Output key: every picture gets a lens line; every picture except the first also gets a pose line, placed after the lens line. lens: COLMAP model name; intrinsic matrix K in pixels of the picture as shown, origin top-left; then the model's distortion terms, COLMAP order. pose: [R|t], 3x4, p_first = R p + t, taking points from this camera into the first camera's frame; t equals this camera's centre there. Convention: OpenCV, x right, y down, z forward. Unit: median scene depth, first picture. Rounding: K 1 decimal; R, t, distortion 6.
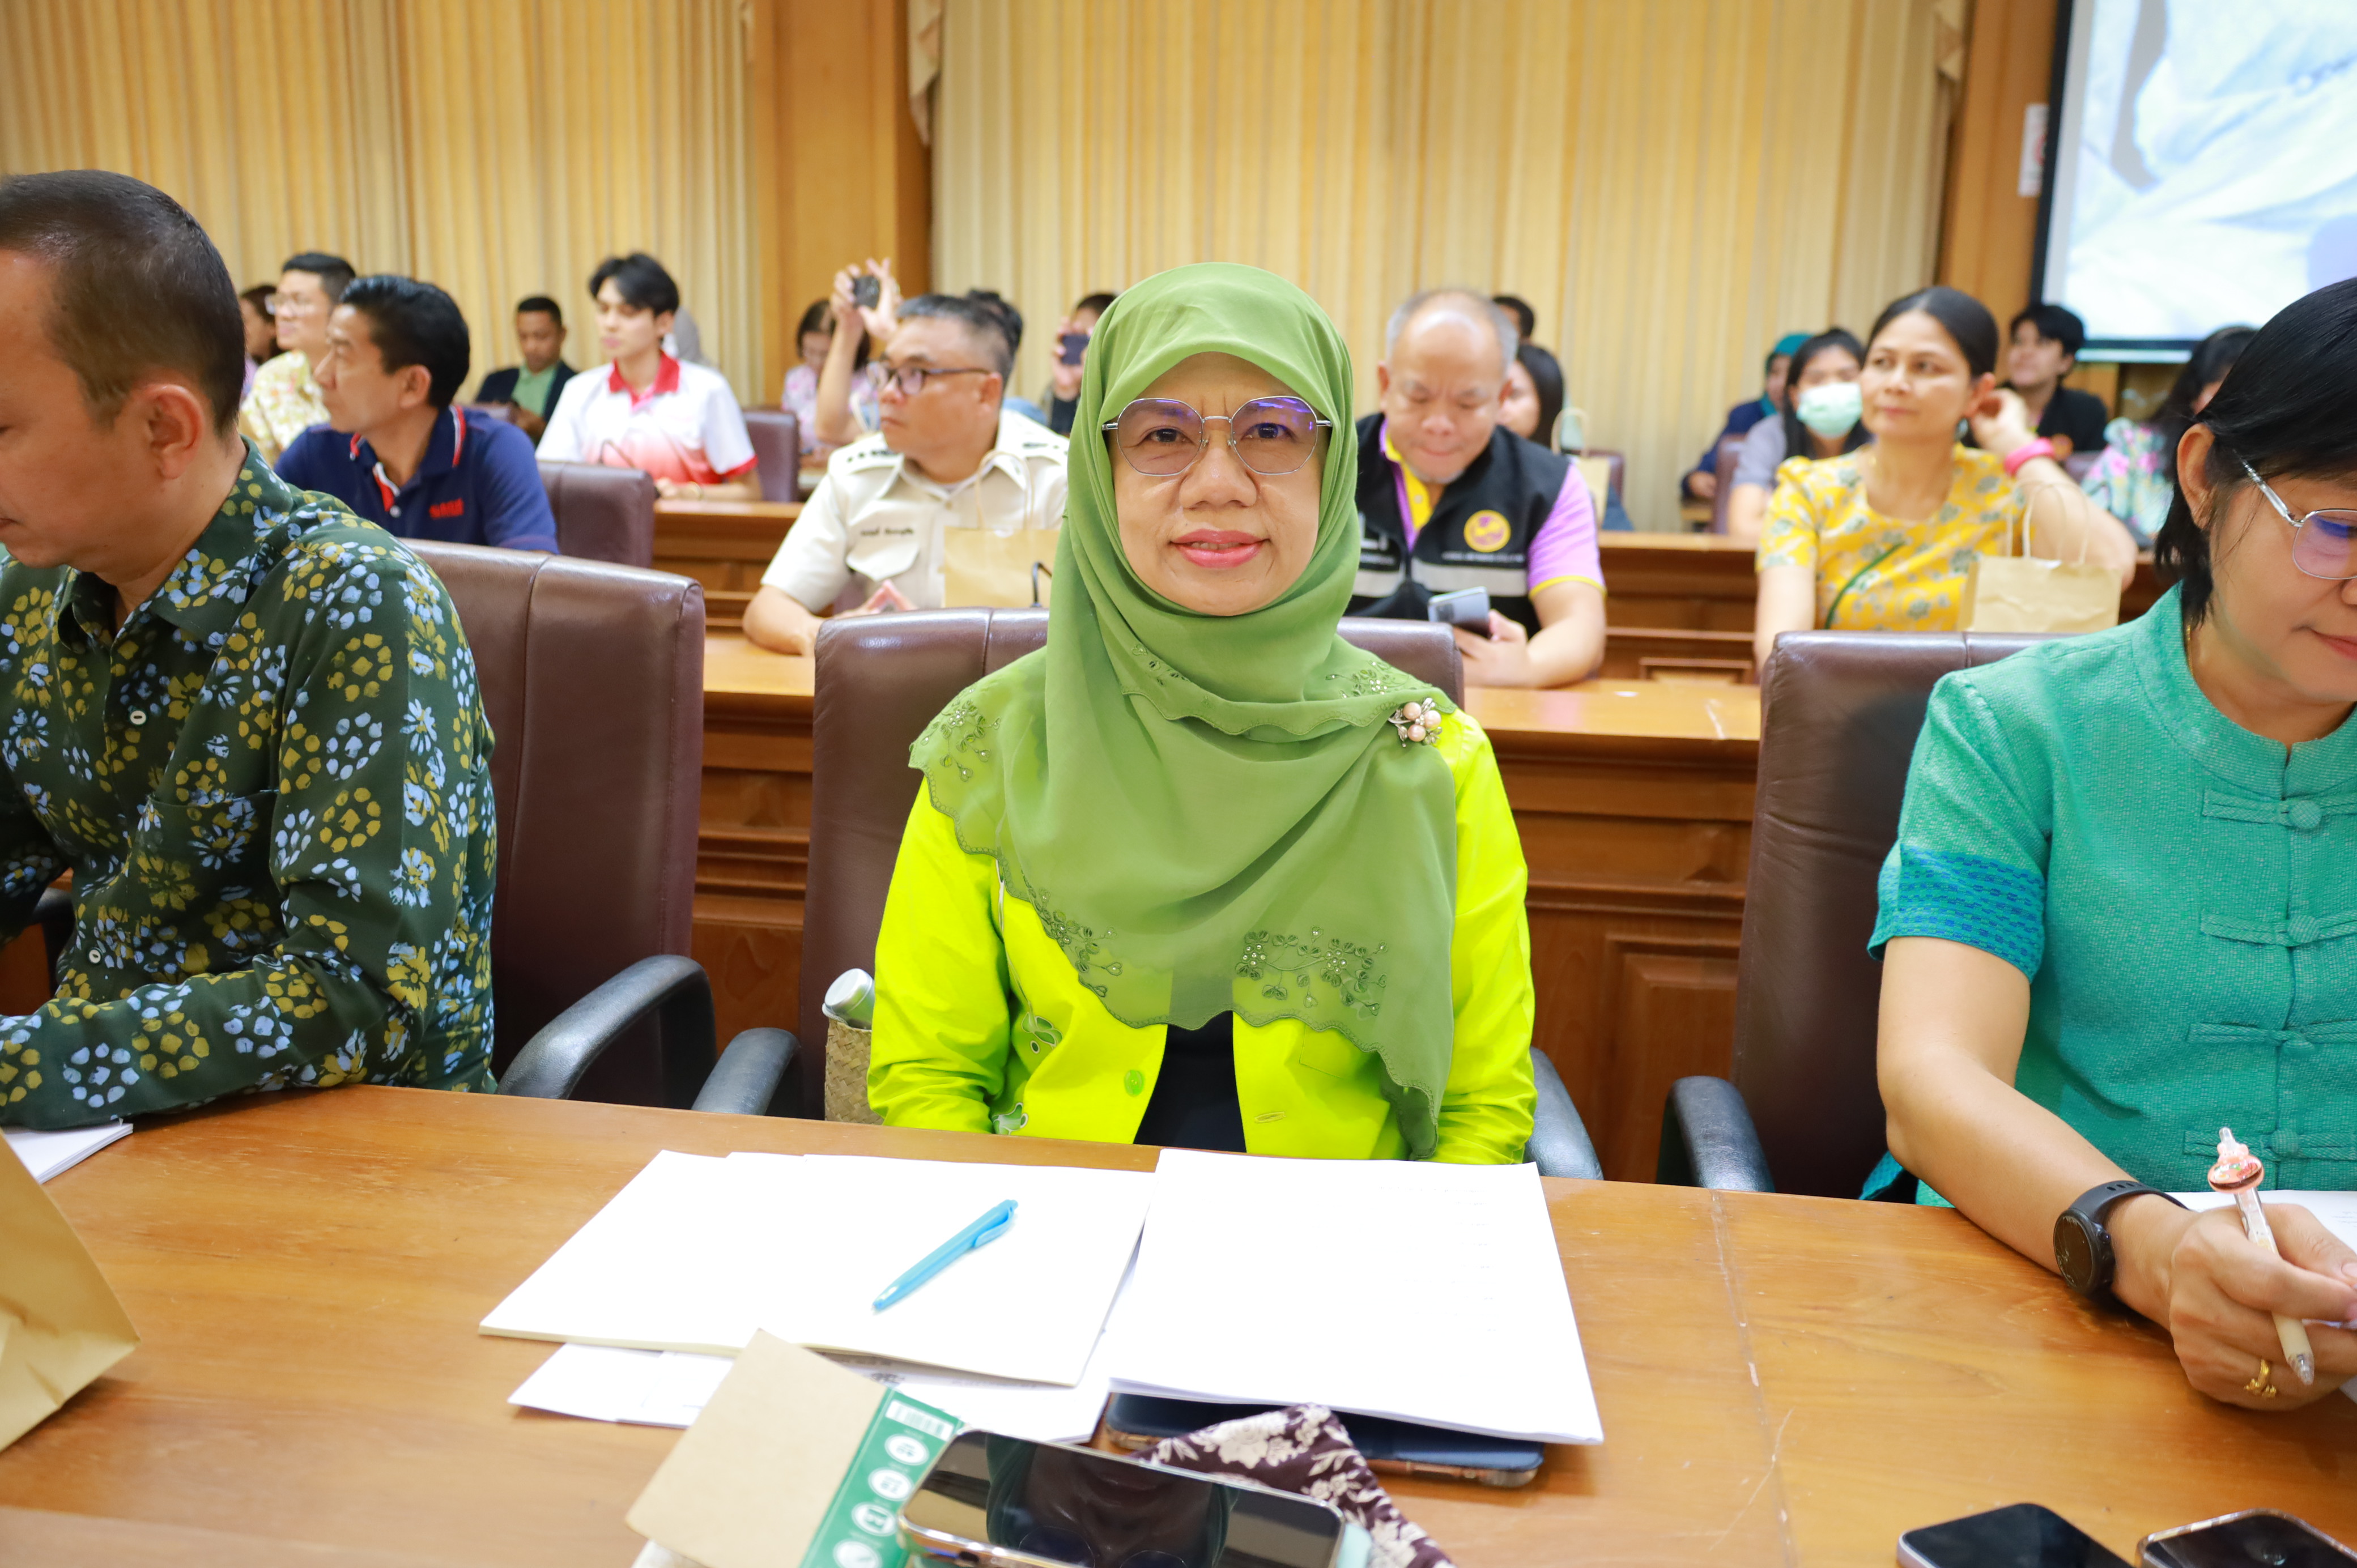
lens RADIAL K [[1825.9, 0, 1178.5], [0, 1825.9, 784.0], [0, 0, 1]] dist [-0.005268, -0.008581]
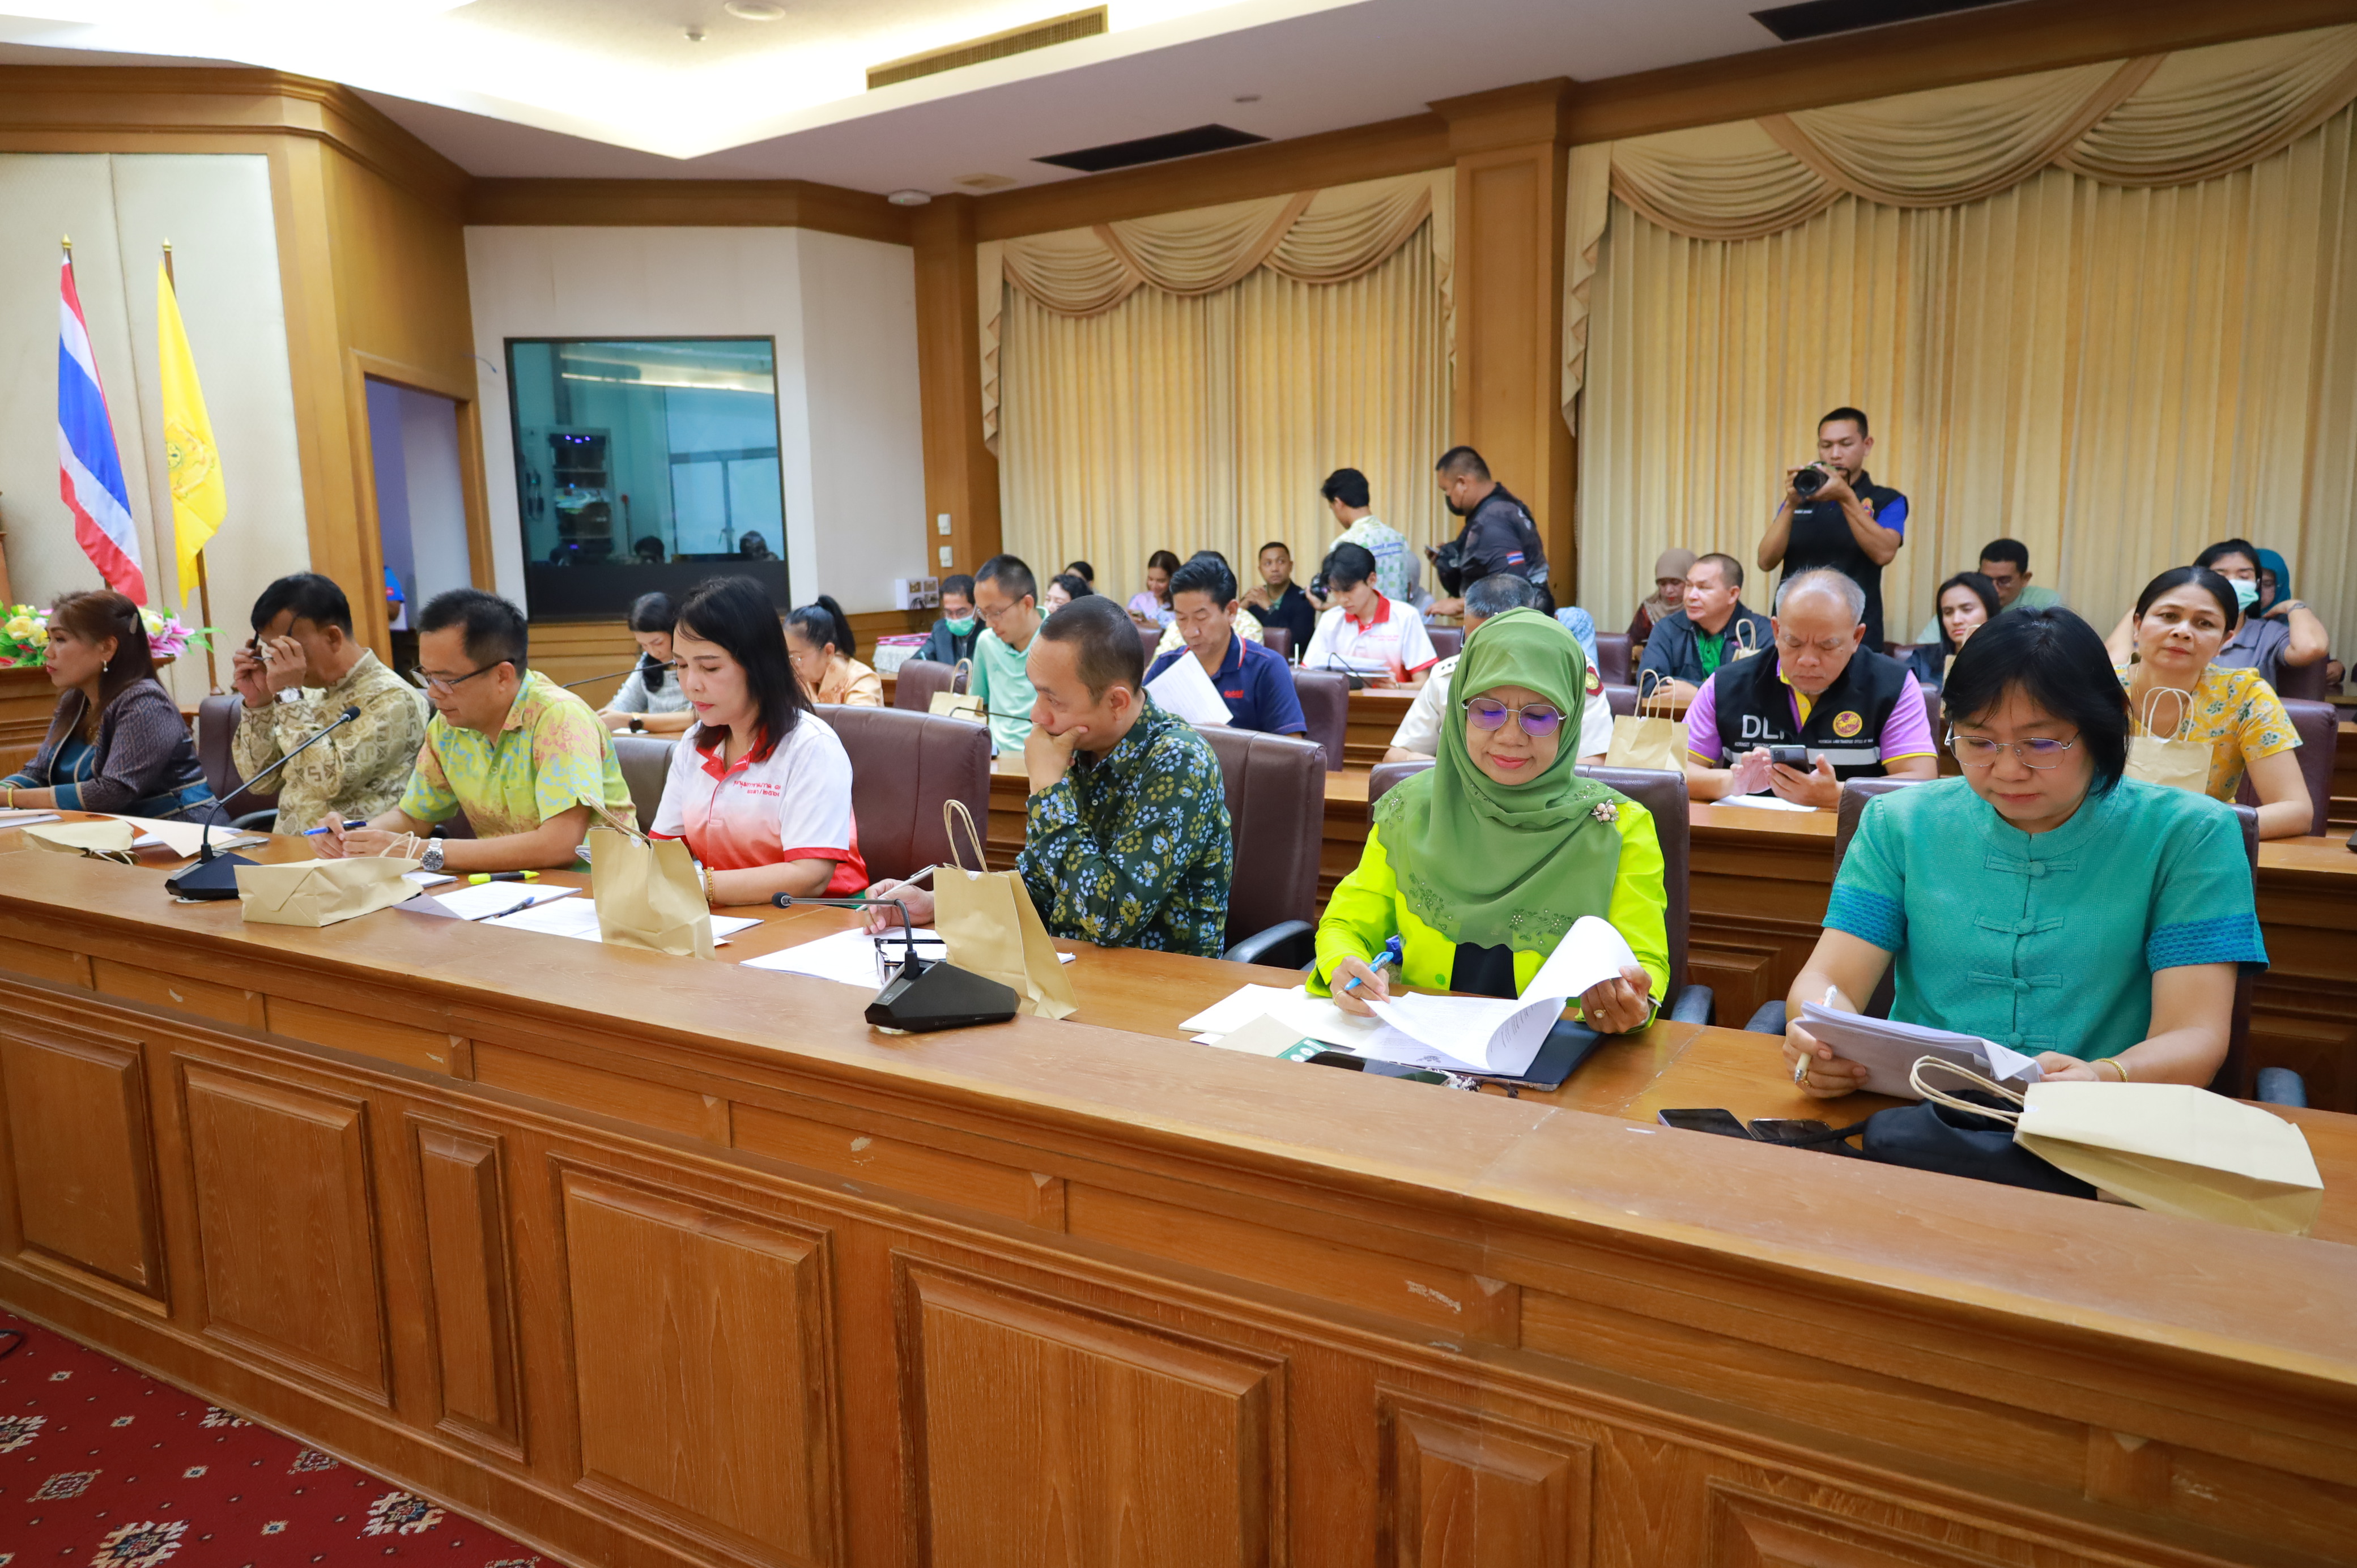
lens RADIAL K [[1622.5, 0, 1178.5], [0, 1622.5, 784.0], [0, 0, 1]] dist [0.006011, -0.001418]
pose [[0.905559, 0.020549, -0.423722, 0.130254], [-0.052954, 0.996489, -0.064844, 0.019909], [0.420902, 0.081158, 0.903468, -0.264473]]
